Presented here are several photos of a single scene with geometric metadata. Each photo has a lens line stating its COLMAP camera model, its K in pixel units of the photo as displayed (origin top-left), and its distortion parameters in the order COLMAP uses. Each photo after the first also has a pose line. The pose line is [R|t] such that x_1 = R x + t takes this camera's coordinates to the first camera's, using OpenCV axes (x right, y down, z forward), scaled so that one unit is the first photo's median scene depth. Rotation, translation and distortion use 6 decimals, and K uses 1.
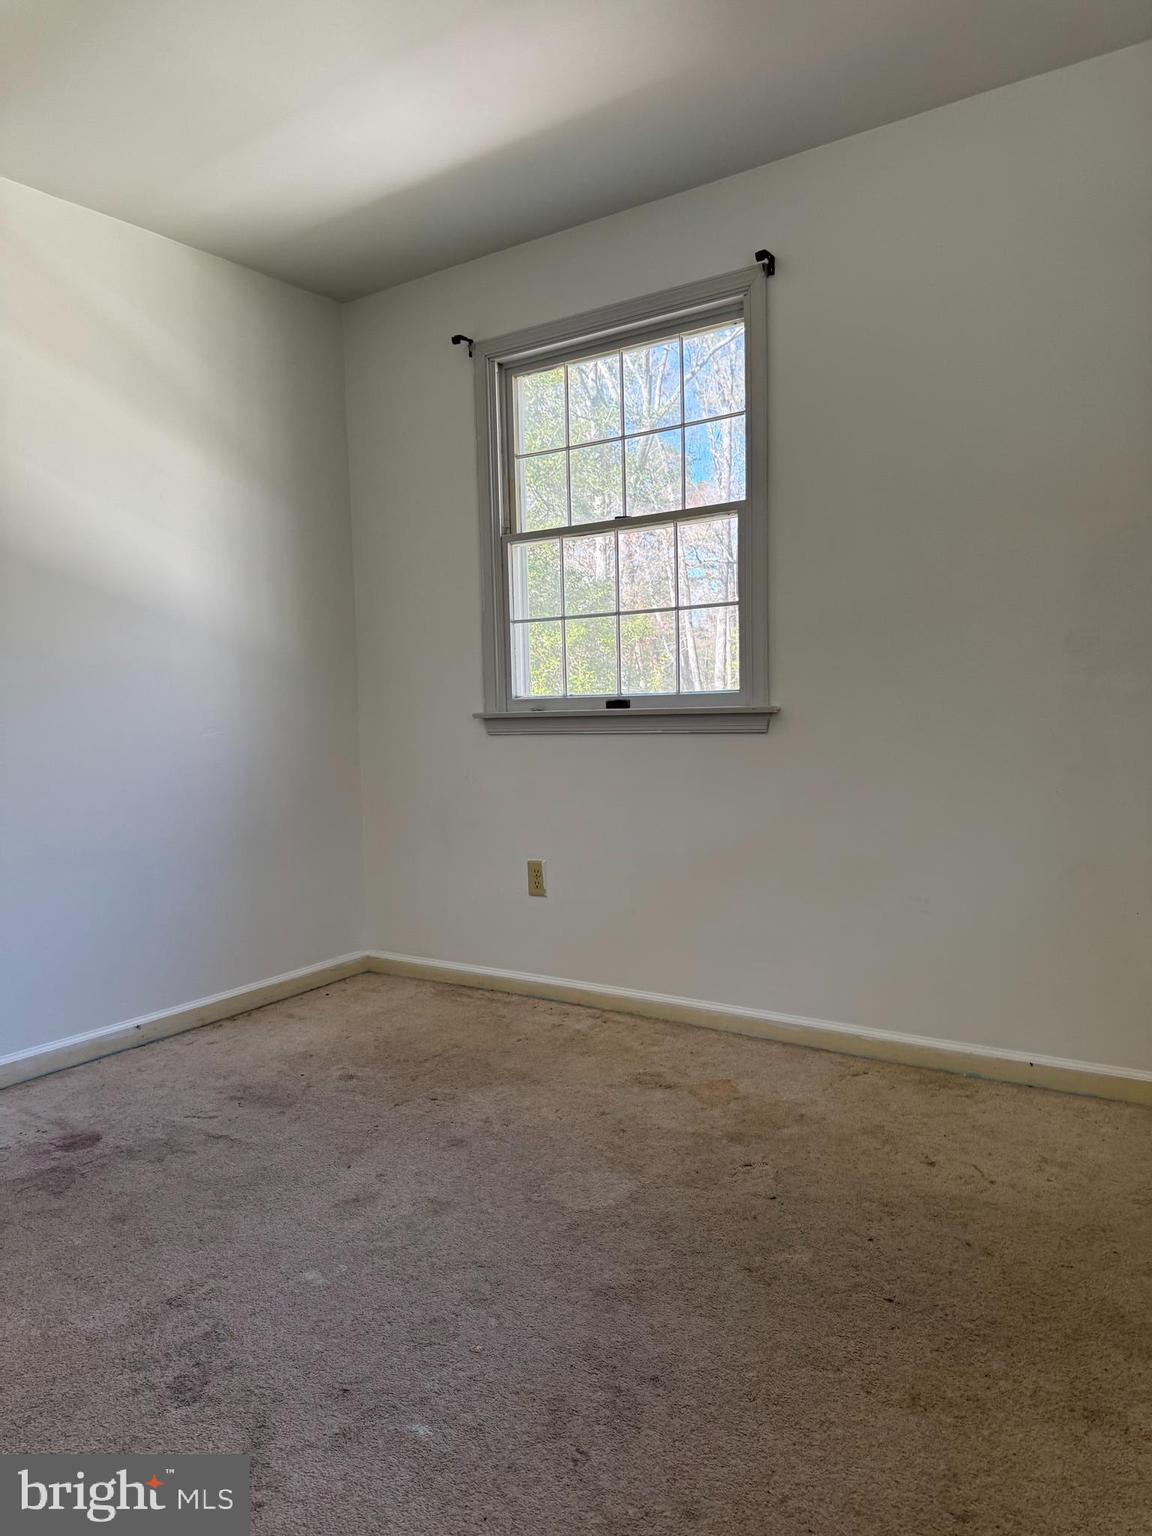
lens RADIAL K [[1080.4, 0, 576.3], [0, 1080.4, 772.9], [0, 0, 1]] dist [0.115645, -0.161201]
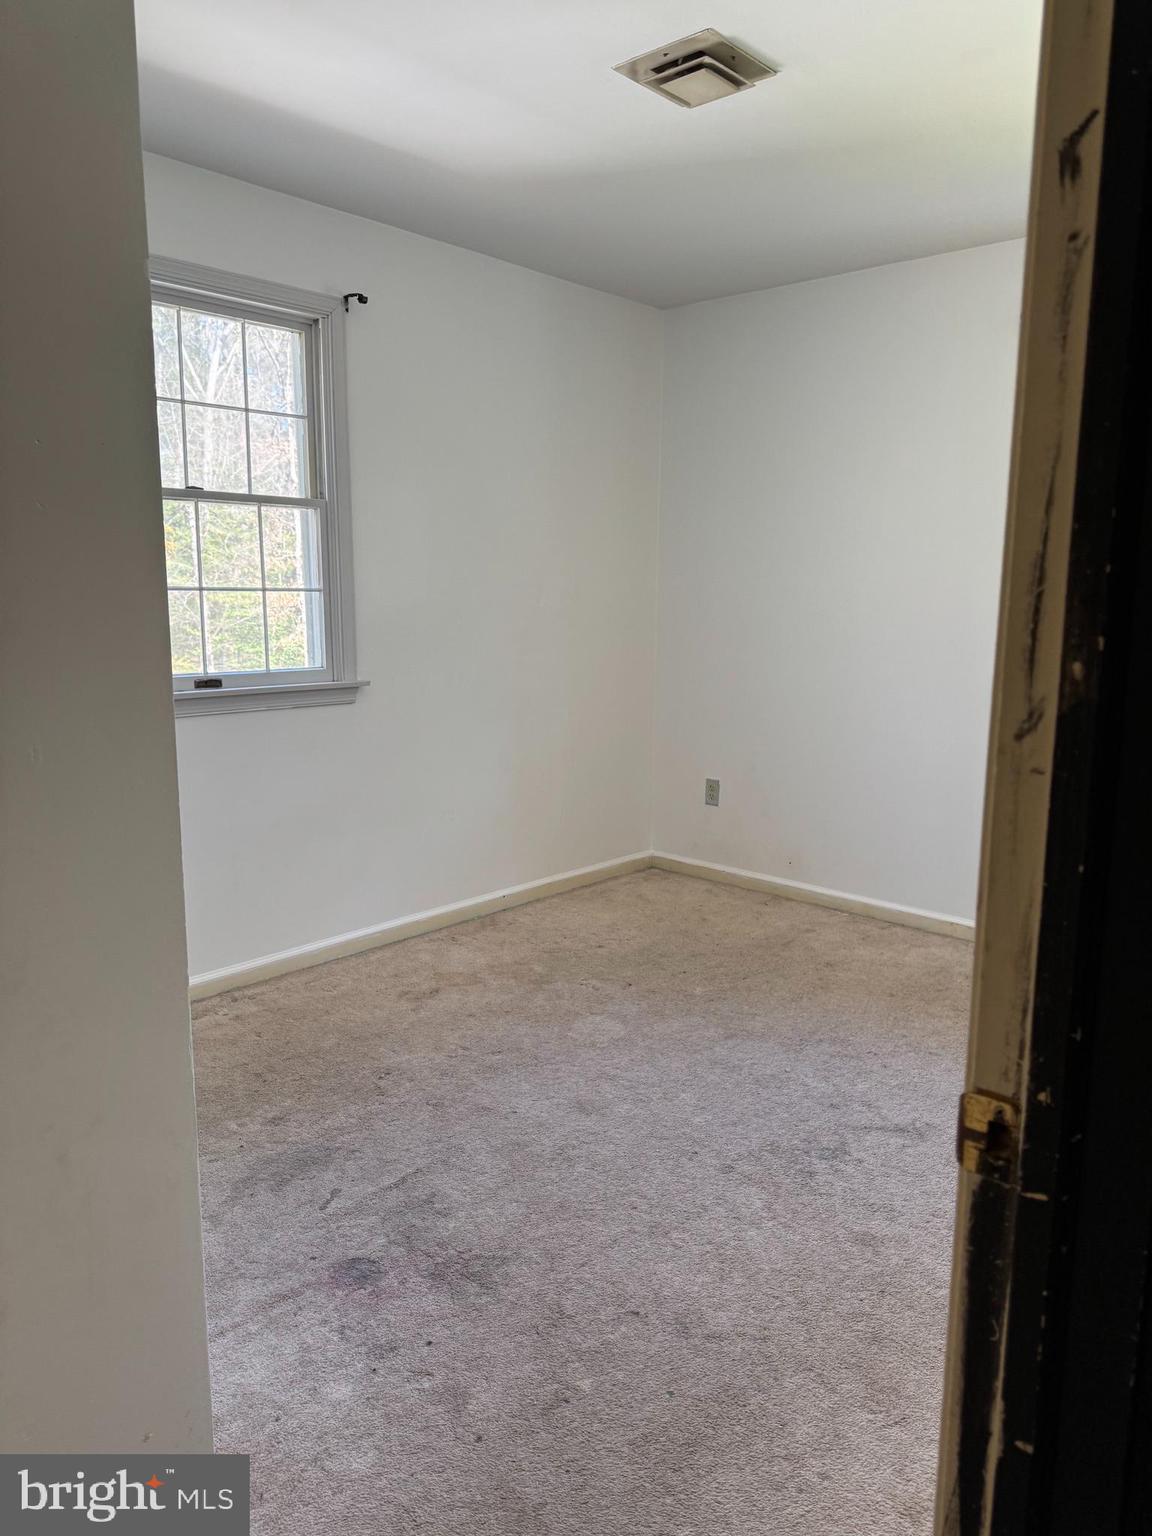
lens RADIAL K [[1080.4, 0, 576.3], [0, 1080.4, 772.9], [0, 0, 1]] dist [0.115645, -0.161201]
pose [[0.124103, -0.139464, 0.982420, -0.996665], [0.054041, 0.989554, 0.133650, -0.109000], [-0.990797, 0.036505, 0.130344, 0.611627]]
